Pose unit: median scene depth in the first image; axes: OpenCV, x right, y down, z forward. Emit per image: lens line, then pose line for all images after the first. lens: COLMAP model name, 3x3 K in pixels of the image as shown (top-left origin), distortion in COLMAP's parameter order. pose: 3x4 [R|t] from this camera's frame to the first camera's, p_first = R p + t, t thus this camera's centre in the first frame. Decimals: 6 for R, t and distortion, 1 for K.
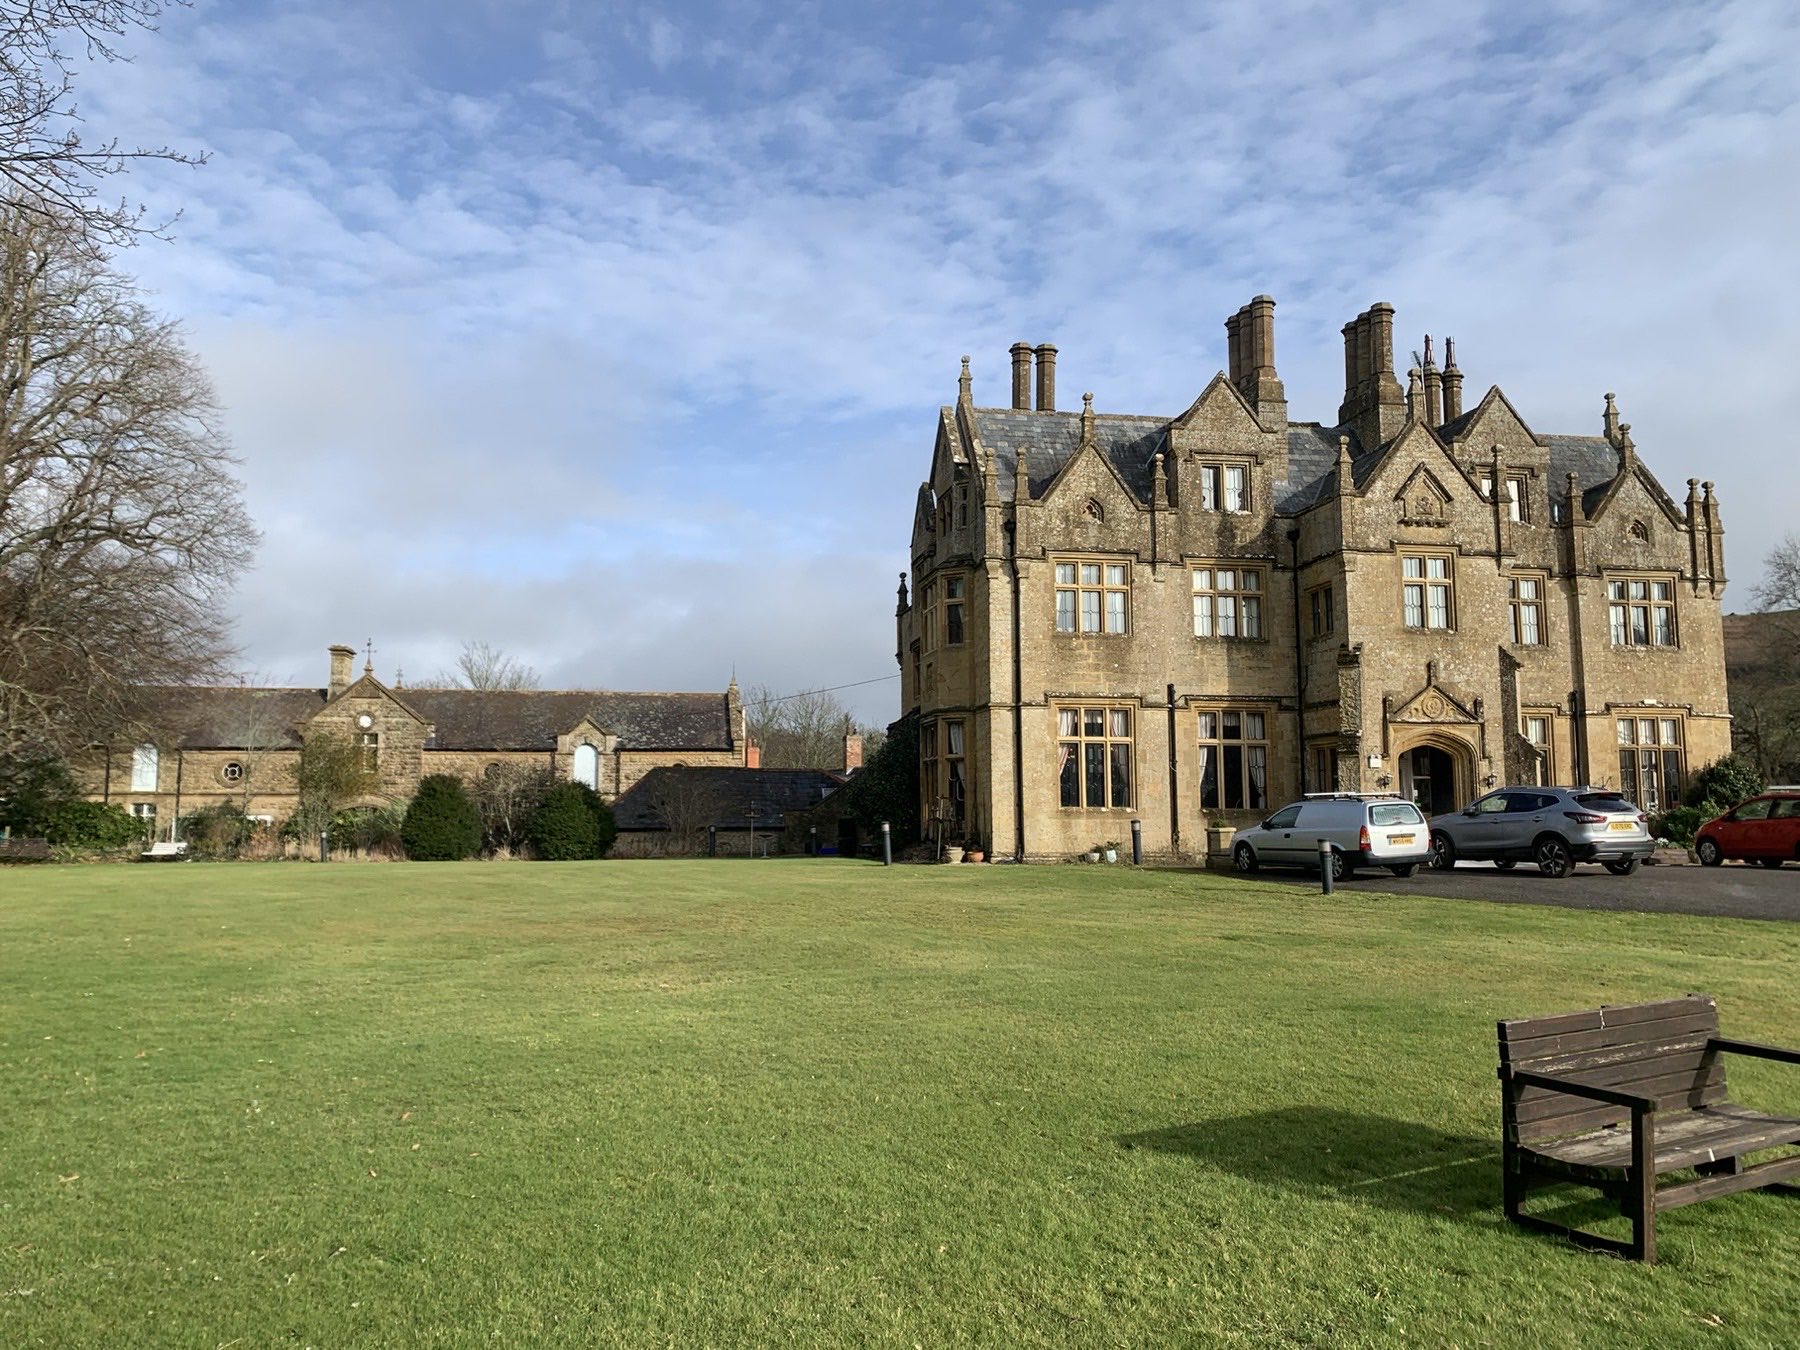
lens RADIAL K [[1288.8, 0, 901.3], [0, 1288.8, 689.2], [0, 0, 1]] dist [-0.033475, -0.019034]
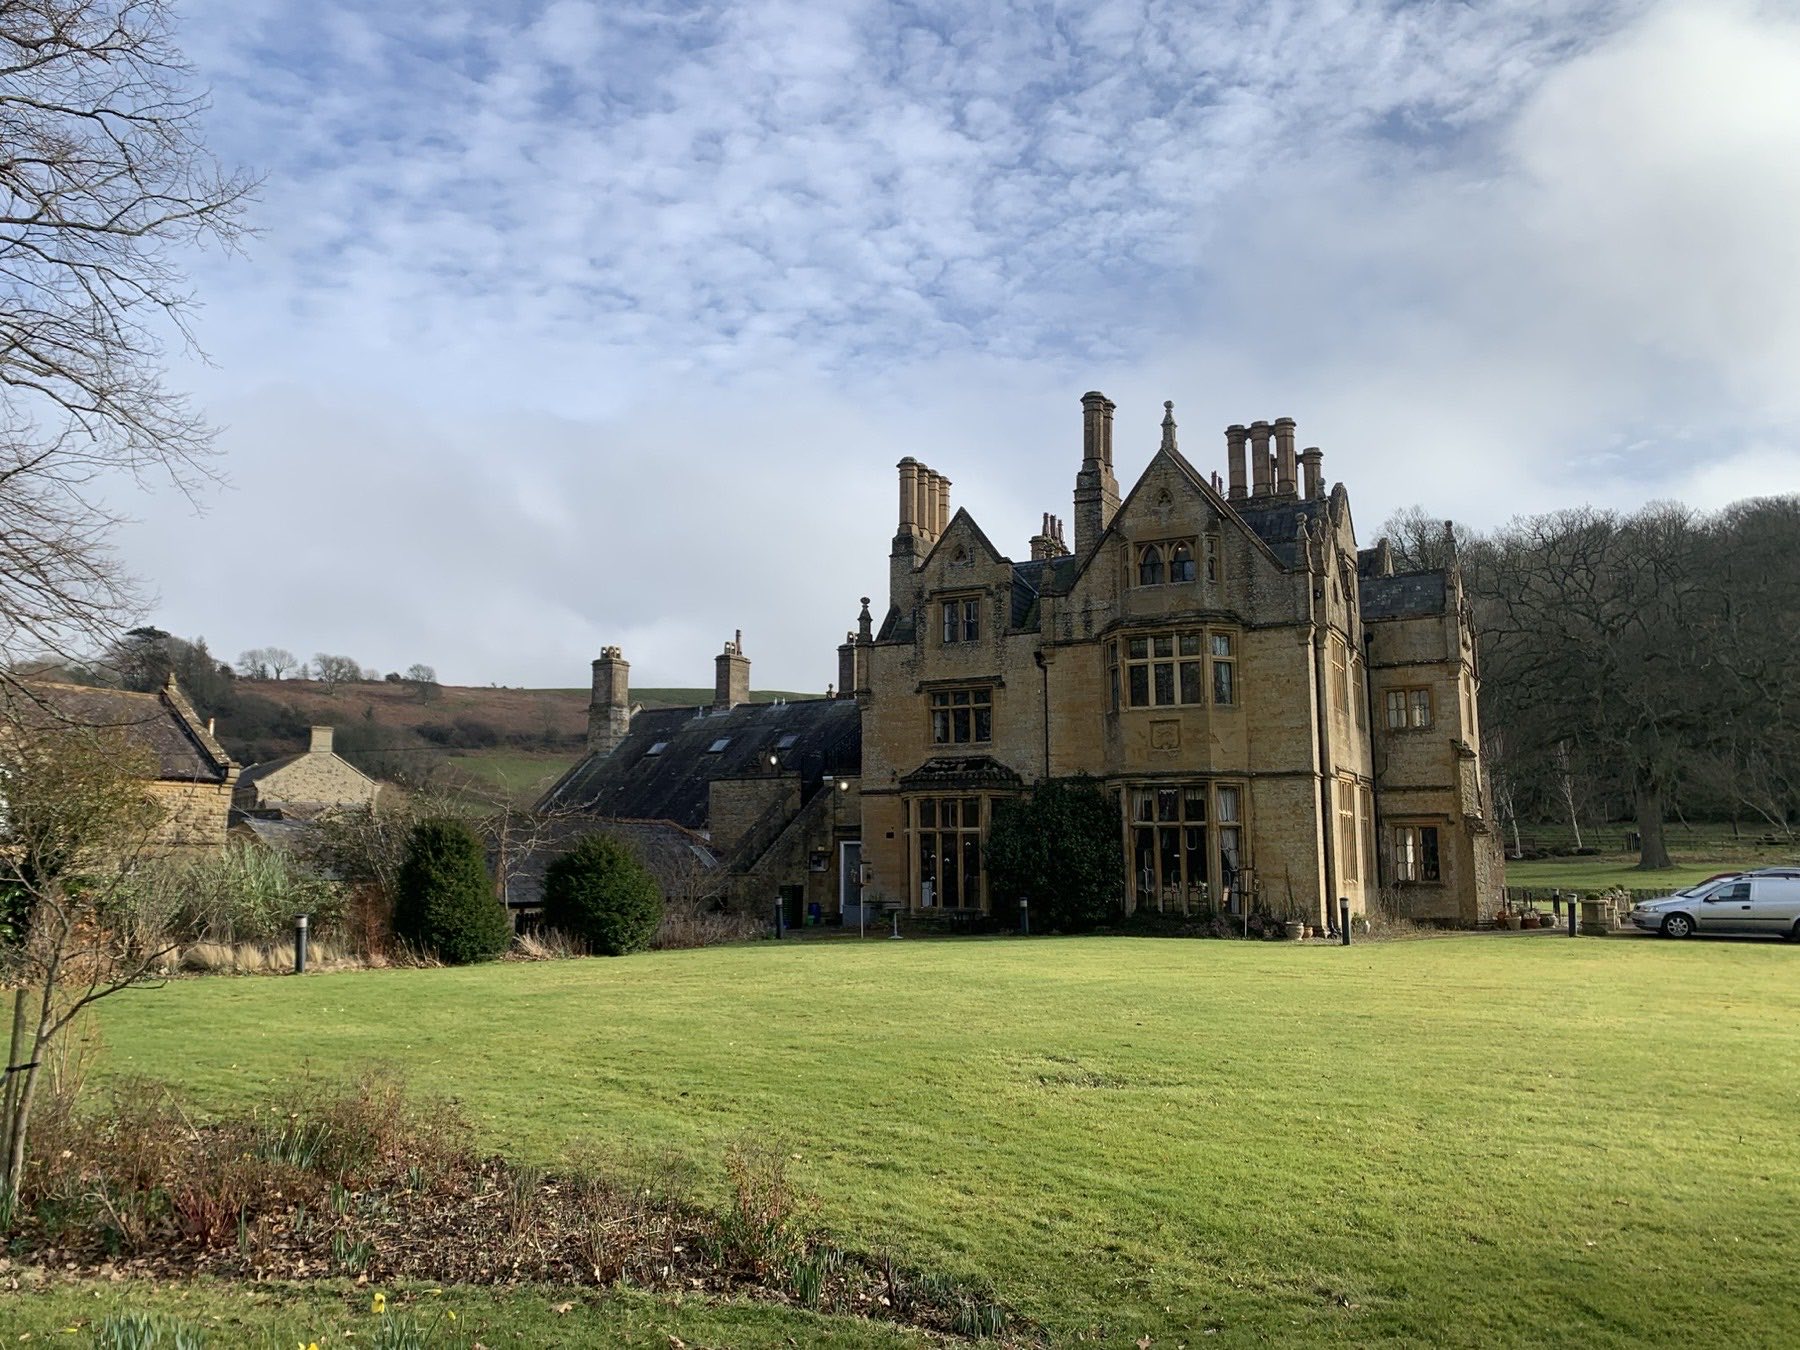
lens RADIAL K [[1359.6, 0, 895.4], [0, 1359.6, 656.9], [0, 0, 1]] dist [0.085967, 0.001281]
pose [[0.613119, 0.118738, 0.781016, -0.892921], [-0.069012, 0.992911, -0.096776, 0.044248], [-0.786970, 0.005436, 0.616967, 0.570162]]
